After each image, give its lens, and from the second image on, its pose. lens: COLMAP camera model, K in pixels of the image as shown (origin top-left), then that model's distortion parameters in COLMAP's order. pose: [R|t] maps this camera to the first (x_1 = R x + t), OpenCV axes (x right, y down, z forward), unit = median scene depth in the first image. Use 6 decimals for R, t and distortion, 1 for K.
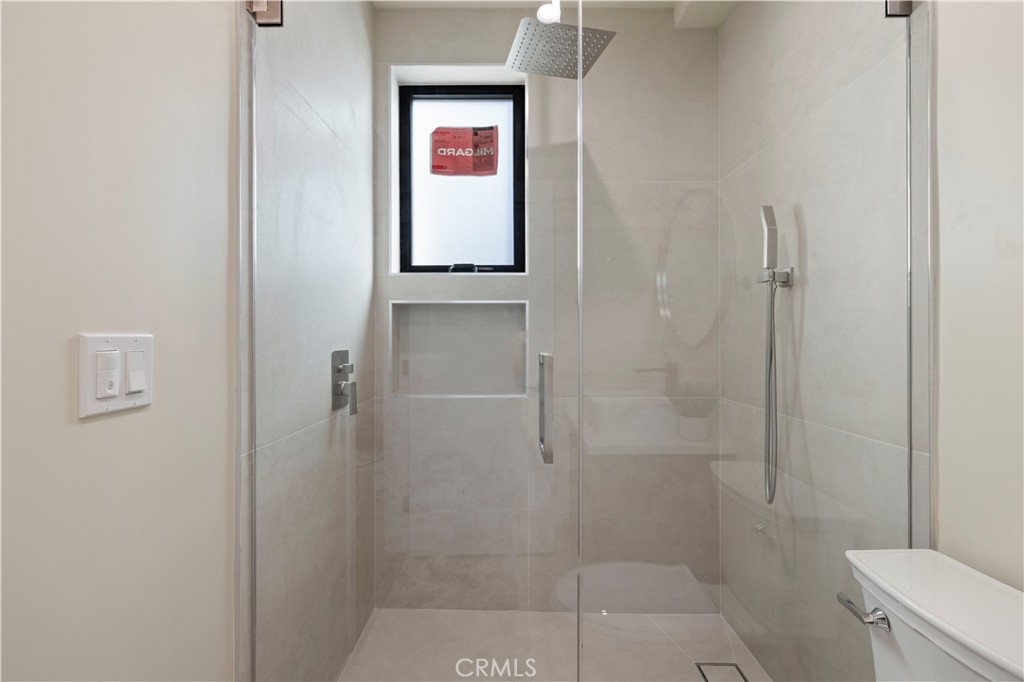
lens RADIAL K [[437.1, 0, 514.7], [0, 437.1, 335.1], [0, 0, 1]] dist [0.004858, 0.000383]
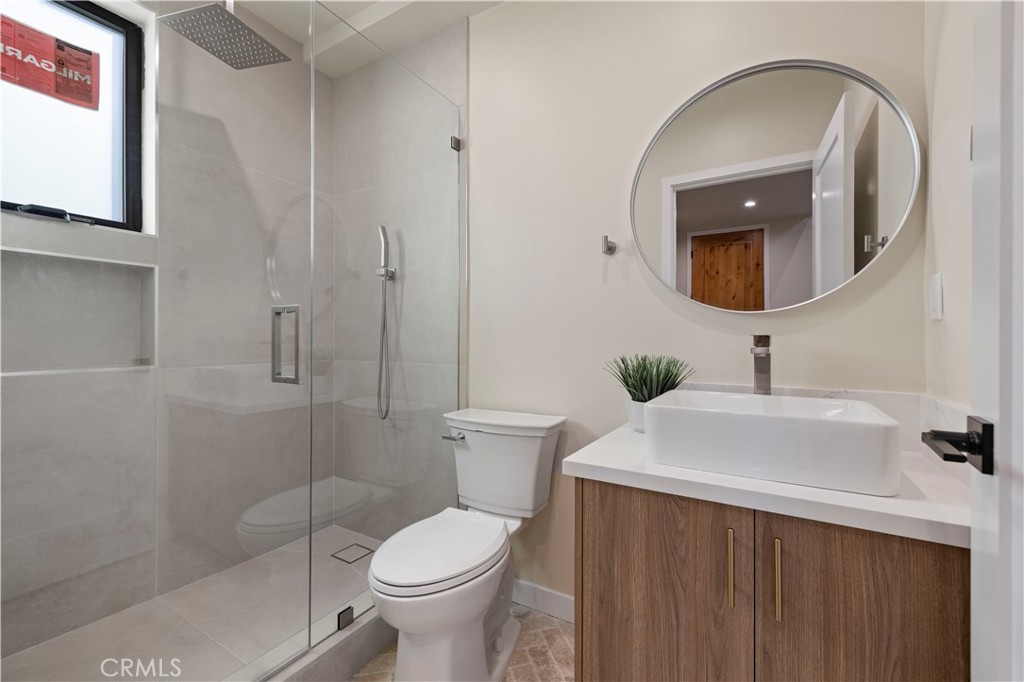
lens RADIAL K [[437.1, 0, 506.4], [0, 437.1, 338.4], [0, 0, 1]] dist [0.004858, 0.000383]
pose [[0.528818, 0.005733, 0.848716, -0.375445], [-0.008719, 0.999961, -0.001322, 0.074154], [-0.848691, -0.006701, 0.528847, -0.138415]]
